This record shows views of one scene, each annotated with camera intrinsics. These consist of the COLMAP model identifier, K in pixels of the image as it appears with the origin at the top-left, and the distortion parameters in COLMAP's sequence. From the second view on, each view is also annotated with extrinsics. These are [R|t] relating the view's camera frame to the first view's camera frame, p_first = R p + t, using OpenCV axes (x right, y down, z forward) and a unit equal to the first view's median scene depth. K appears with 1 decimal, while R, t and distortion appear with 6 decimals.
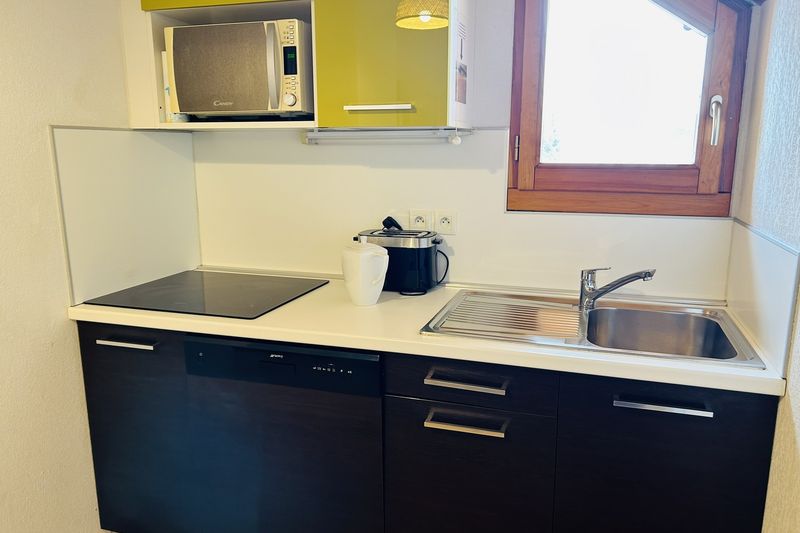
lens RADIAL K [[592.8, 0, 411.8], [0, 592.8, 270.6], [0, 0, 1]] dist [0.032658, -0.009551]
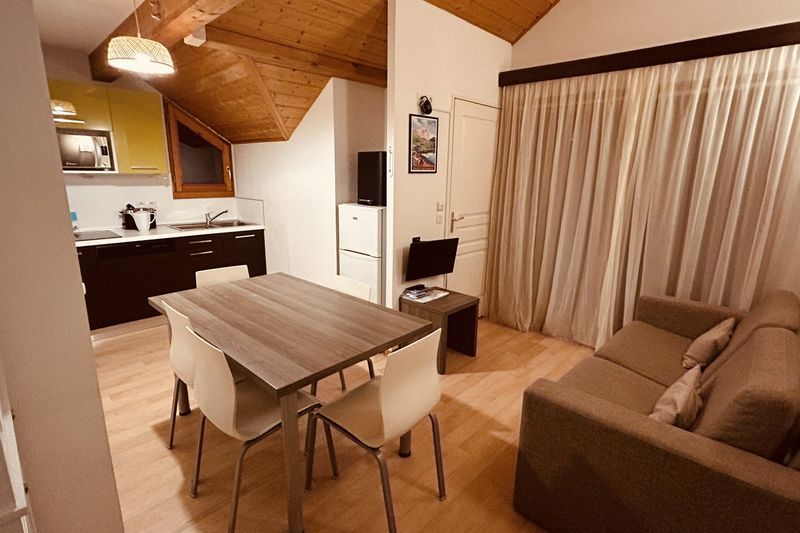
lens RADIAL K [[413.4, 0, 405.6], [0, 413.4, 265.8], [0, 0, 1]] dist [0.001547, -0.000248]
pose [[0.427111, -0.195152, 0.882888, -1.441176], [0.164042, 0.976952, 0.136586, 0.159626], [-0.889194, 0.086493, 0.449280, -1.142806]]
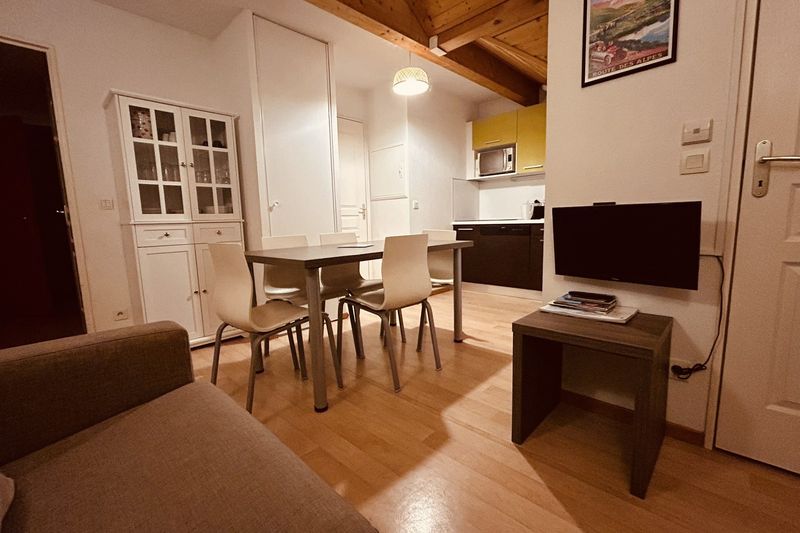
lens RADIAL K [[349.5, 0, 396.0], [0, 349.5, 265.6], [0, 0, 1]] dist [-0.000385, 0.002531]
pose [[0.890518, 0.035599, -0.453554, 0.198931], [-0.068011, 0.996148, -0.055349, 0.534141], [0.449836, 0.080136, 0.889509, -1.336034]]
